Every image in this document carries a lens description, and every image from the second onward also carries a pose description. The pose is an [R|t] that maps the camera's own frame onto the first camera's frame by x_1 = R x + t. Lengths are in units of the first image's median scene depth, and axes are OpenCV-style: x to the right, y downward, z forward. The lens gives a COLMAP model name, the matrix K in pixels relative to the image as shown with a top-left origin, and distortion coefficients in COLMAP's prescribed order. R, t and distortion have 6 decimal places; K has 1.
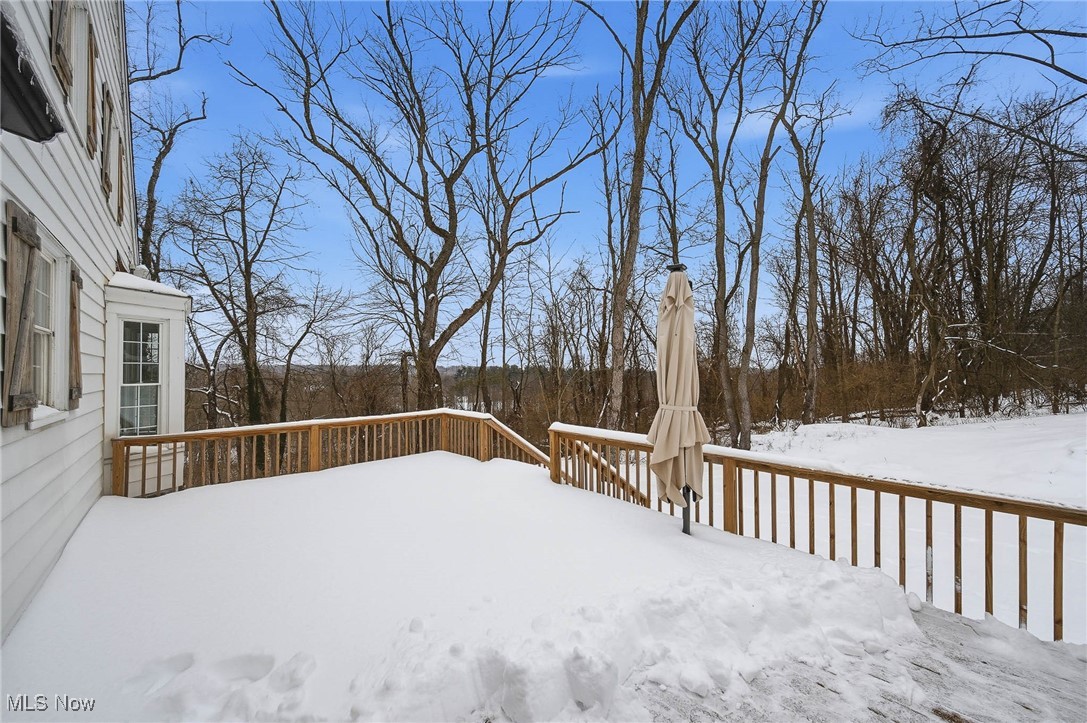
lens RADIAL K [[391.6, 0, 540.3], [0, 391.6, 362.8], [0, 0, 1]] dist [-0.000386, -0.000312]
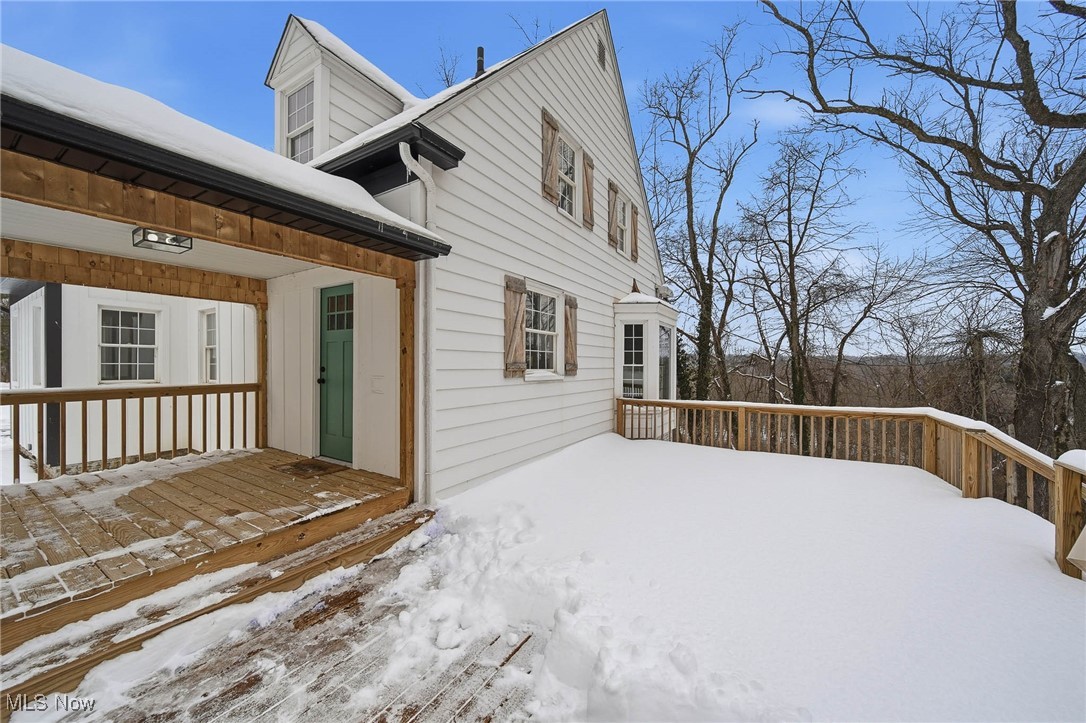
lens RADIAL K [[391.3, 0, 539.6], [0, 391.3, 365.2], [0, 0, 1]] dist [-0.000386, -0.000312]
pose [[0.270515, 0.008787, -0.962676, 0.097383], [0.018561, 0.999725, 0.014341, 0.007534], [0.962537, -0.021748, 0.270278, 0.067877]]
